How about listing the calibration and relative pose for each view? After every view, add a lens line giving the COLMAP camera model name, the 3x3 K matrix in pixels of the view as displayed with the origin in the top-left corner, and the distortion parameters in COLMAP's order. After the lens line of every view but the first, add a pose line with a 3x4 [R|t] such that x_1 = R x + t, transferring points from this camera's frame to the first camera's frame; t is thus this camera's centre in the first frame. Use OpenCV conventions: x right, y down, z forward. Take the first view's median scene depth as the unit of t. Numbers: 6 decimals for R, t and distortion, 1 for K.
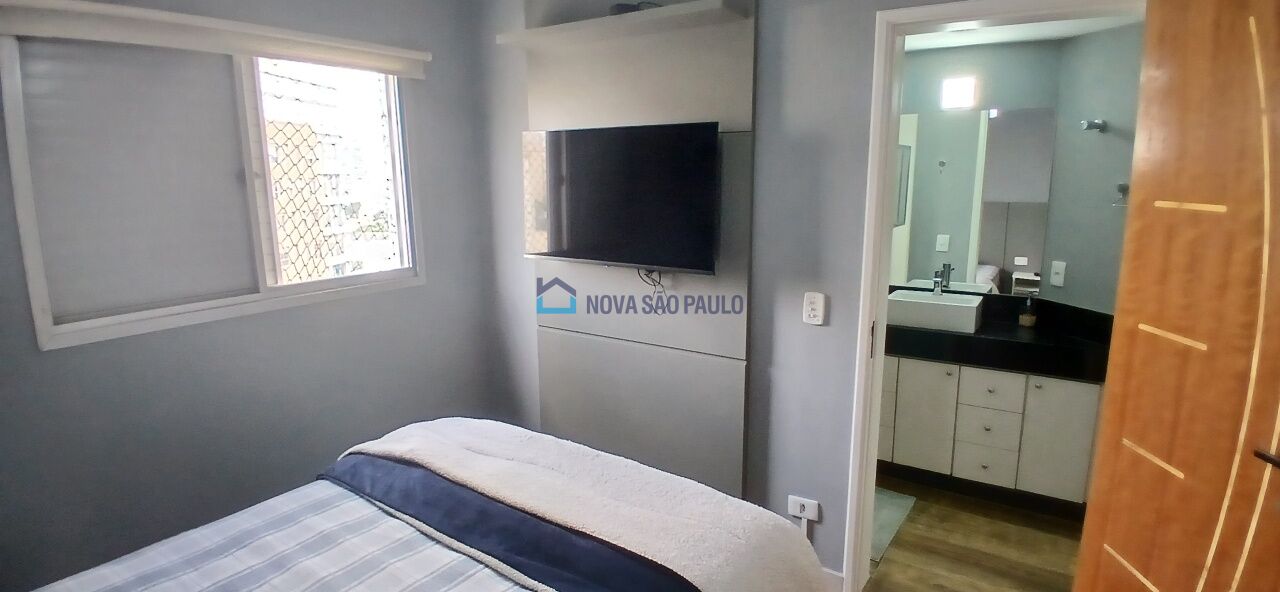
lens RADIAL K [[681.4, 0, 640.0], [0, 681.4, 296.0], [0, 0, 1]] dist [-0.002457, -0.000638]
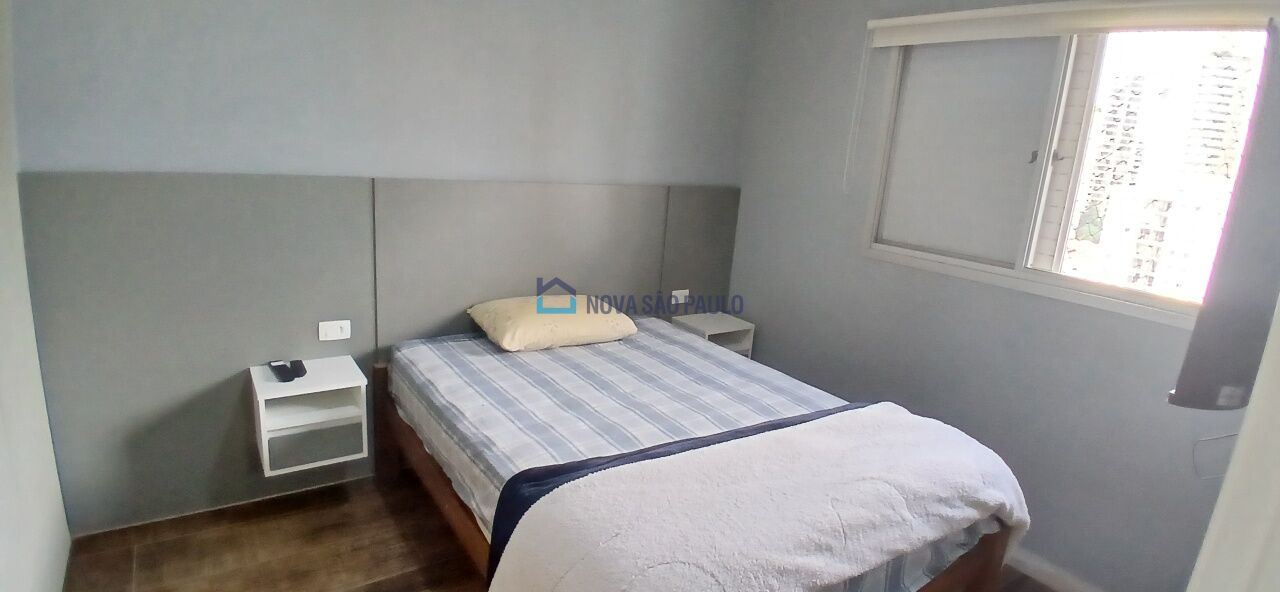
lens RADIAL K [[681.4, 0, 640.0], [0, 681.4, 296.0], [0, 0, 1]] dist [-0.002457, -0.000638]
pose [[-0.331525, 0.216348, -0.918305, 0.681478], [-0.254503, 0.916759, 0.307864, -0.166221], [0.908471, 0.335776, -0.248867, 0.891370]]
